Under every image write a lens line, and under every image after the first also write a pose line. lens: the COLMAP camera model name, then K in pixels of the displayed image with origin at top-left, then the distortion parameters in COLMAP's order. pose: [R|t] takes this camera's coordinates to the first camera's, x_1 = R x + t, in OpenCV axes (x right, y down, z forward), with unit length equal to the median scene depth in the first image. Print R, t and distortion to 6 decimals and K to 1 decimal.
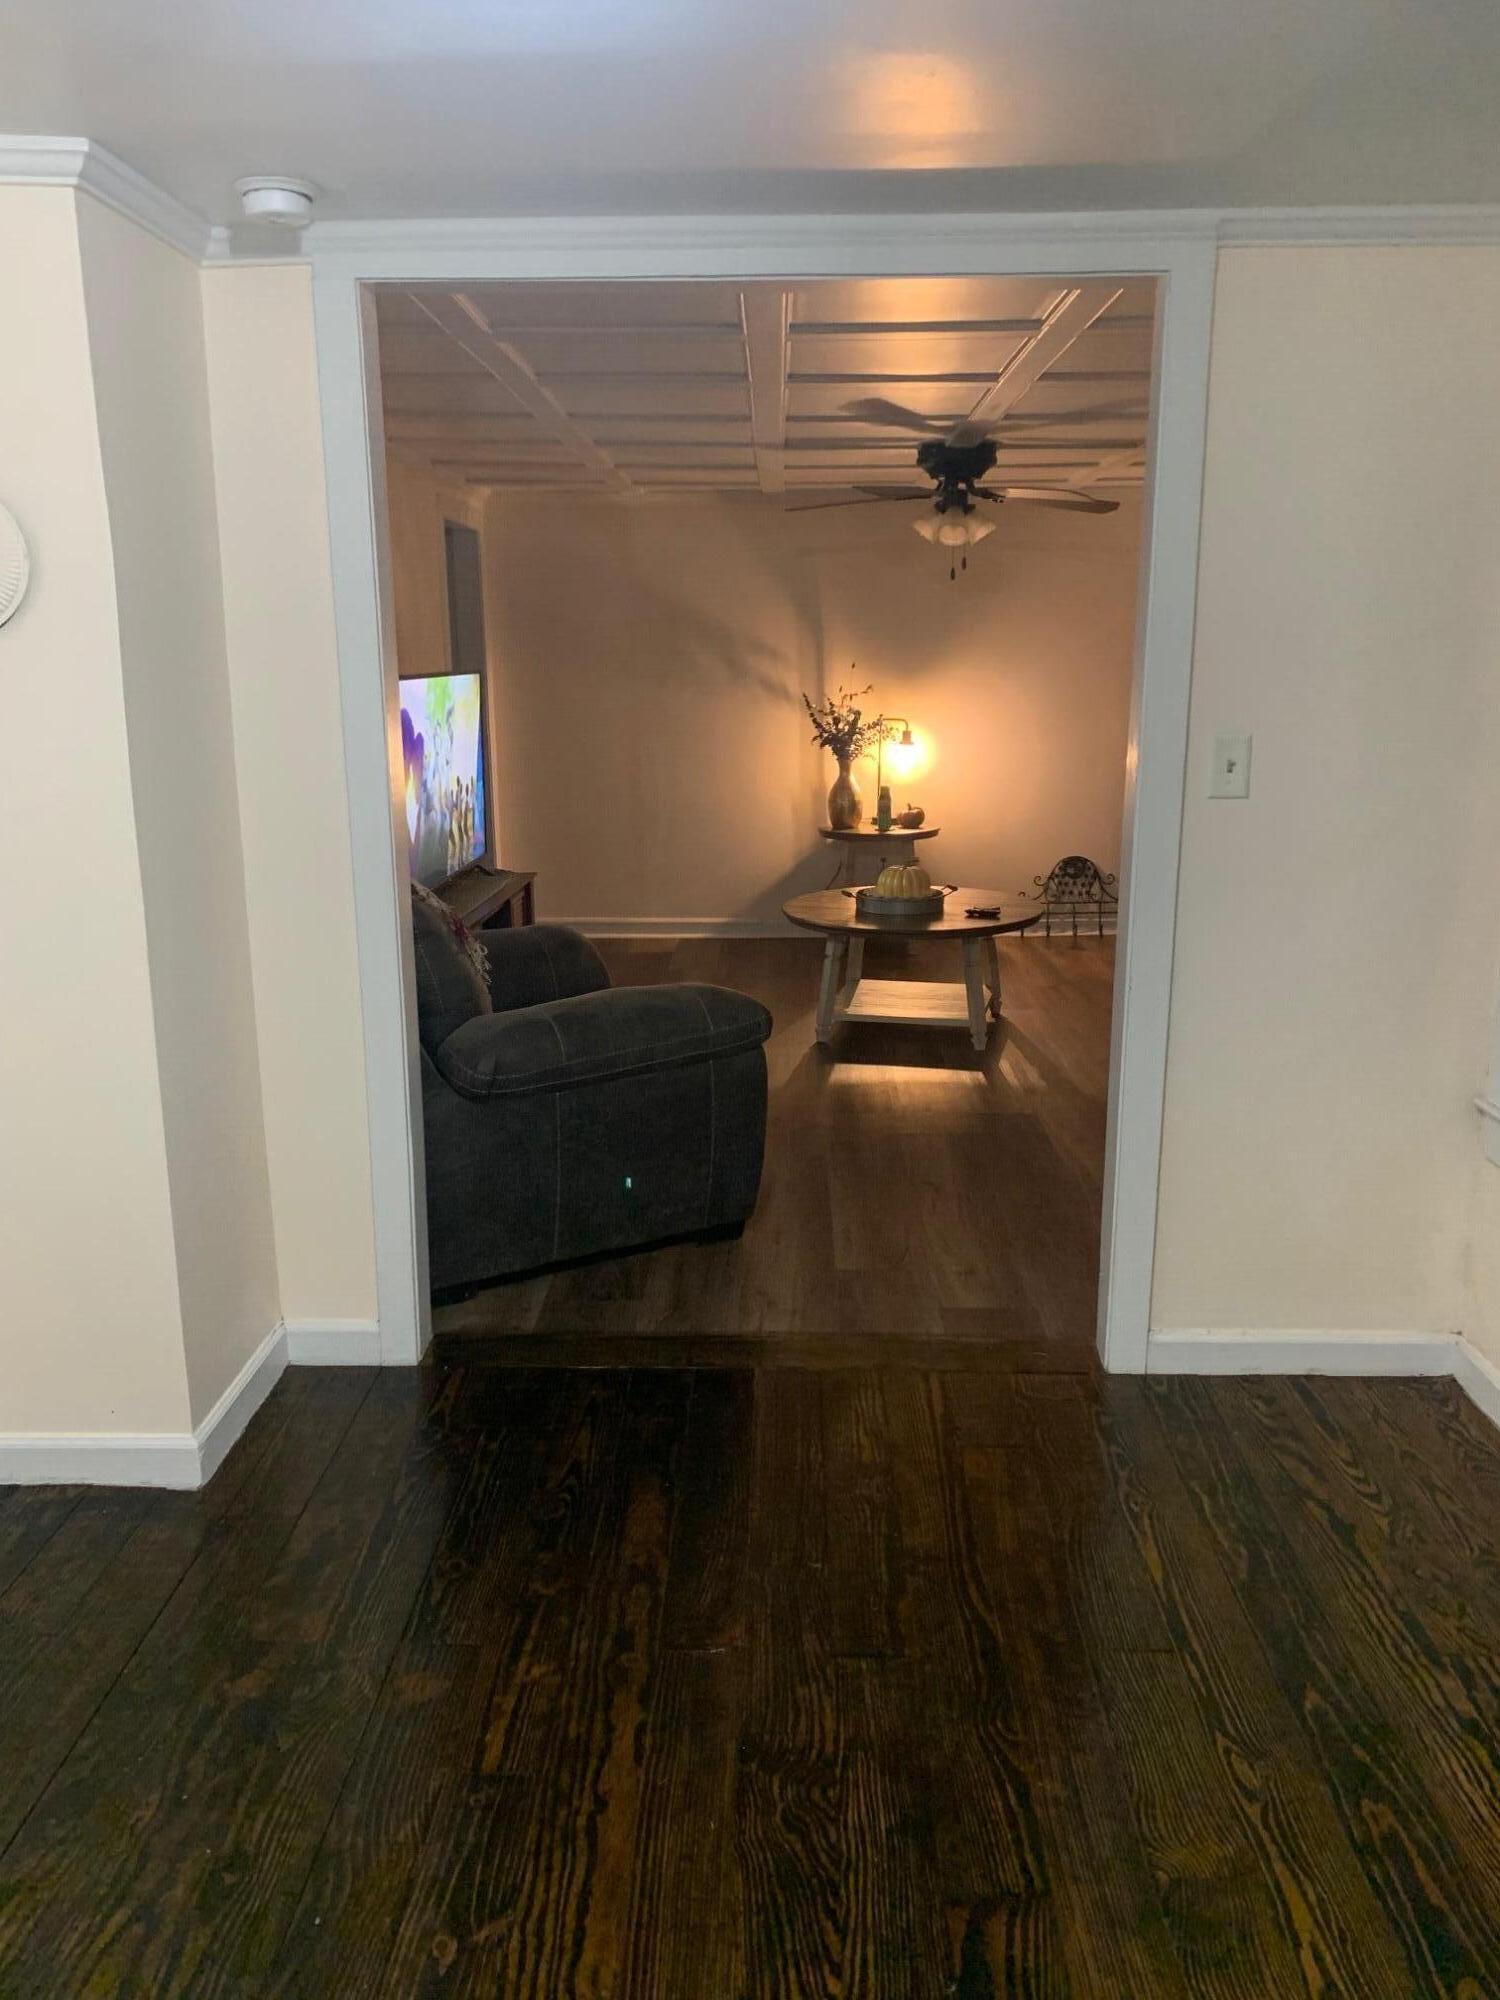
lens RADIAL K [[1524.9, 0, 750.6], [0, 1524.9, 998.5], [0, 0, 1]] dist [0.063242, -0.003360]
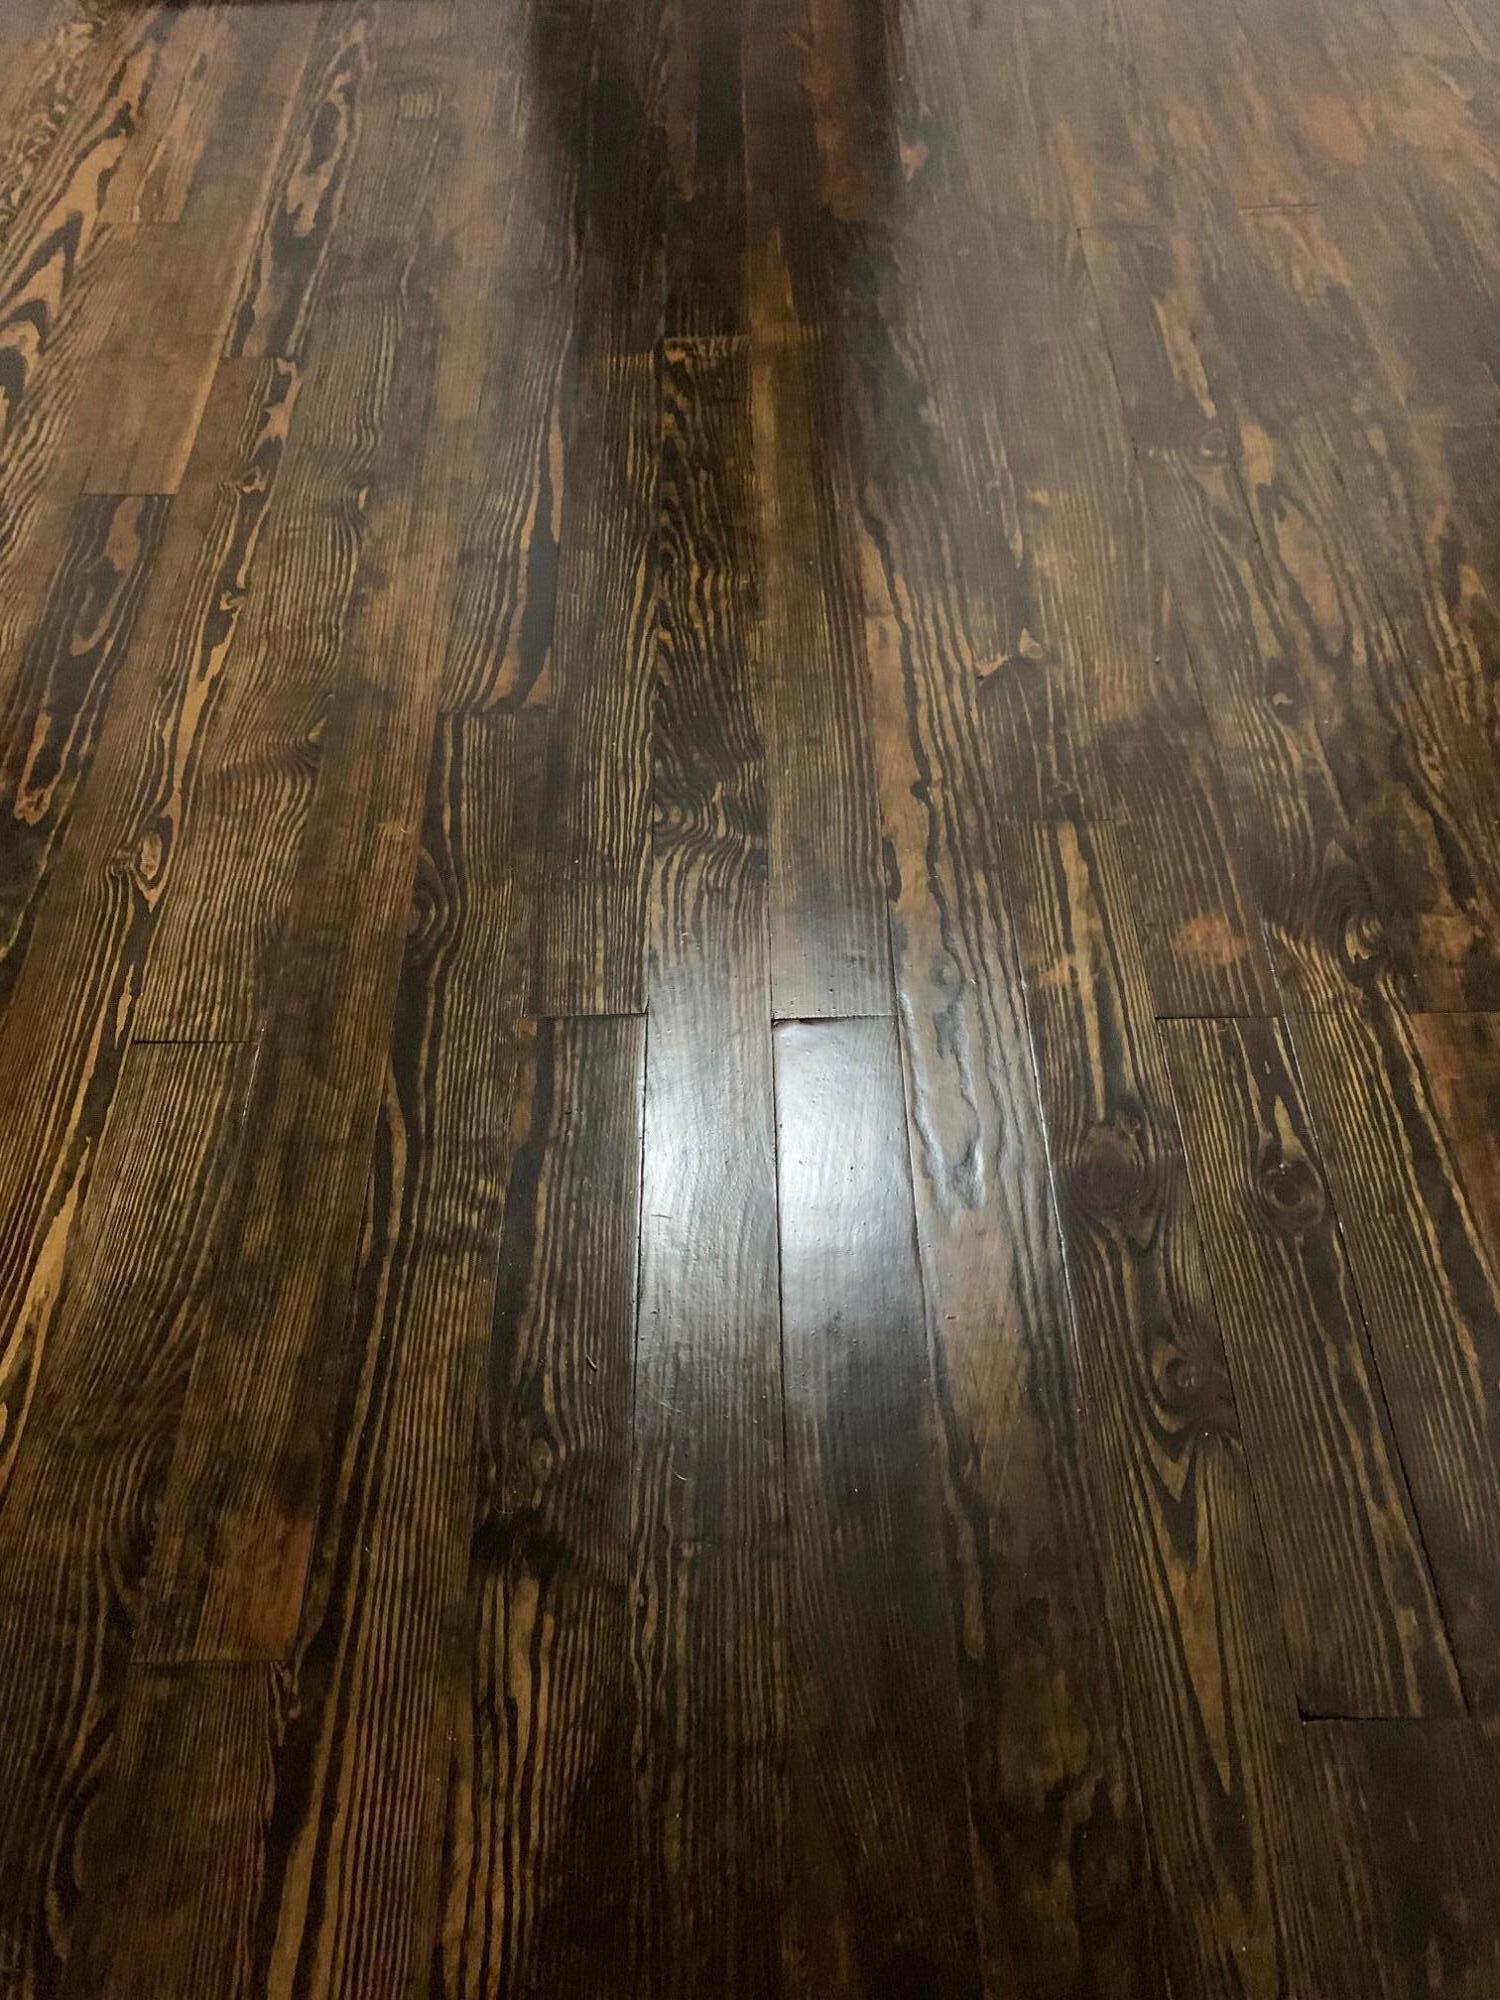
lens RADIAL K [[1524.9, 0, 748.7], [0, 1524.9, 1000.8], [0, 0, 1]] dist [0.063242, -0.003360]
pose [[-0.999148, 0.033711, -0.023801, 0.025842], [-0.009433, 0.374917, 0.927010, -0.245107], [0.040174, 0.926445, -0.374279, 1.477765]]
